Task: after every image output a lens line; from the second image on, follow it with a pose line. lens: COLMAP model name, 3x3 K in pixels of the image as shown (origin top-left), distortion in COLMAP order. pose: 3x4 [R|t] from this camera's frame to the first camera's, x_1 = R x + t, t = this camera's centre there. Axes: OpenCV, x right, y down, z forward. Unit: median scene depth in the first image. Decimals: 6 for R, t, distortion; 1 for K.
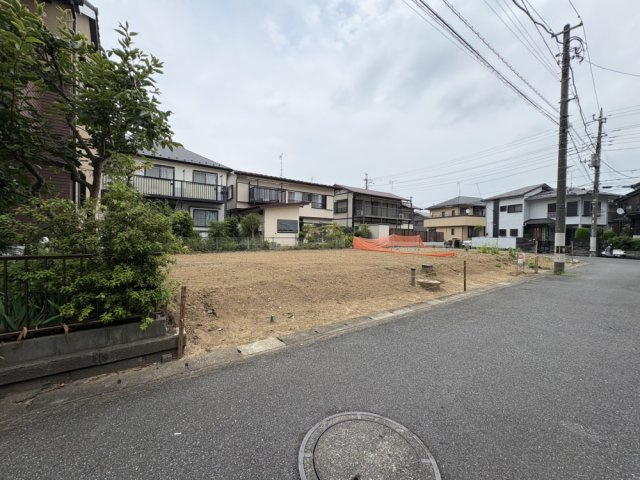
lens RADIAL K [[254.4, 0, 319.3], [0, 254.4, 239.3], [0, 0, 1]] dist [-0.000864, 0.000439]
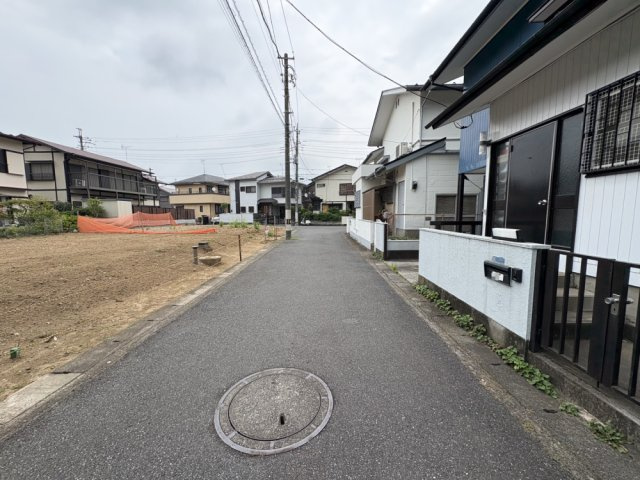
lens RADIAL K [[254.4, 0, 319.3], [0, 254.4, 239.3], [0, 0, 1]] dist [-0.000864, 0.000439]
pose [[0.592494, -0.097971, 0.799595, -0.045311], [0.025526, 0.994362, 0.102920, -0.001357], [-0.805170, -0.040569, 0.591655, 0.012514]]
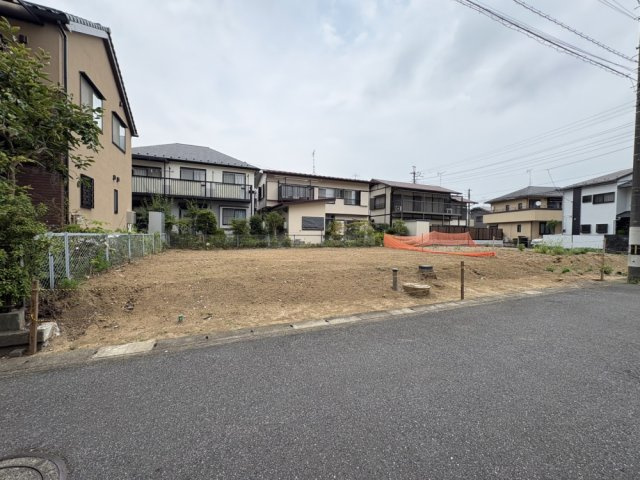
lens RADIAL K [[254.4, 0, 319.3], [0, 254.4, 239.3], [0, 0, 1]] dist [-0.000864, 0.000439]
pose [[0.976041, 0.001482, -0.217583, 0.108697], [-0.000134, 0.999981, 0.006208, 0.003465], [0.217588, -0.006030, 0.976022, 0.044235]]
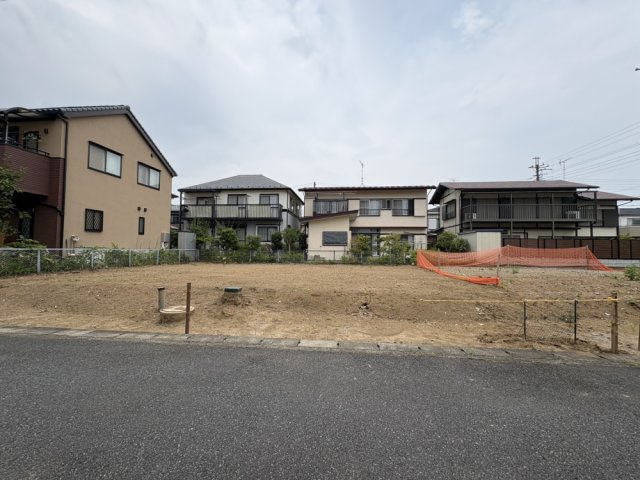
lens RADIAL K [[254.4, 0, 319.3], [0, 254.4, 239.3], [0, 0, 1]] dist [-0.000864, 0.000439]
pose [[0.746196, -0.032712, -0.664922, 0.428453], [-0.006984, 0.998352, -0.056953, 0.004265], [0.665690, 0.047142, 0.744738, 0.263658]]
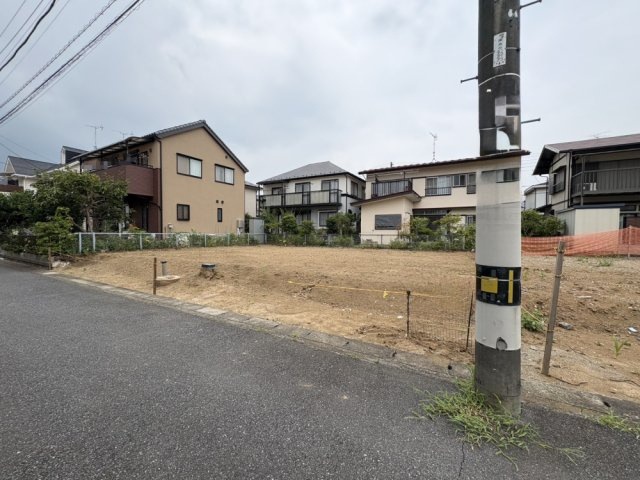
lens RADIAL K [[254.4, 0, 319.3], [0, 254.4, 239.3], [0, 0, 1]] dist [-0.000864, 0.000439]
pose [[0.420913, 0.012659, -0.907013, 0.547067], [-0.011387, 0.999898, 0.008672, 0.003398], [0.907030, 0.006678, 0.421014, 0.400134]]
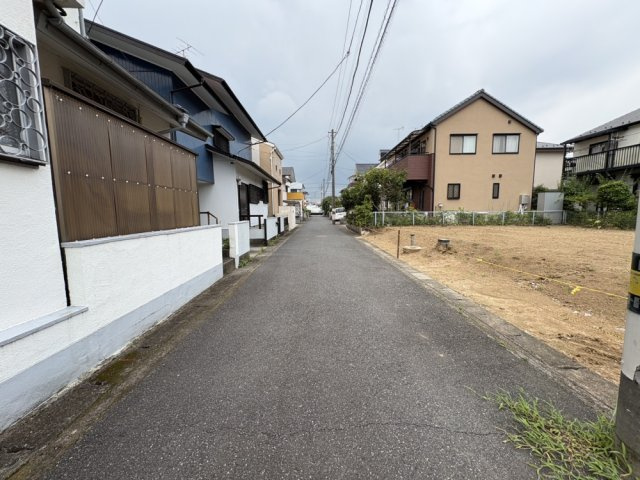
lens RADIAL K [[254.4, 0, 319.3], [0, 254.4, 239.3], [0, 0, 1]] dist [-0.000864, 0.000439]
pose [[-0.577496, 0.079290, -0.812534, 0.581984], [-0.008175, 0.994661, 0.102873, 0.004540], [0.816353, 0.066051, -0.573764, 0.474293]]
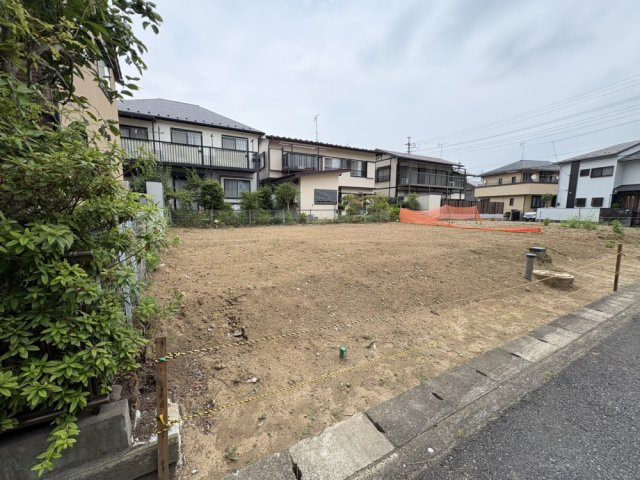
lens RADIAL K [[254.4, 0, 319.3], [0, 254.4, 239.3], [0, 0, 1]] dist [-0.000864, 0.000439]
pose [[0.992633, 0.008234, -0.120880, -0.036220], [0.004993, 0.994061, 0.108710, -0.000724], [0.121057, -0.108513, 0.986697, 0.098274]]
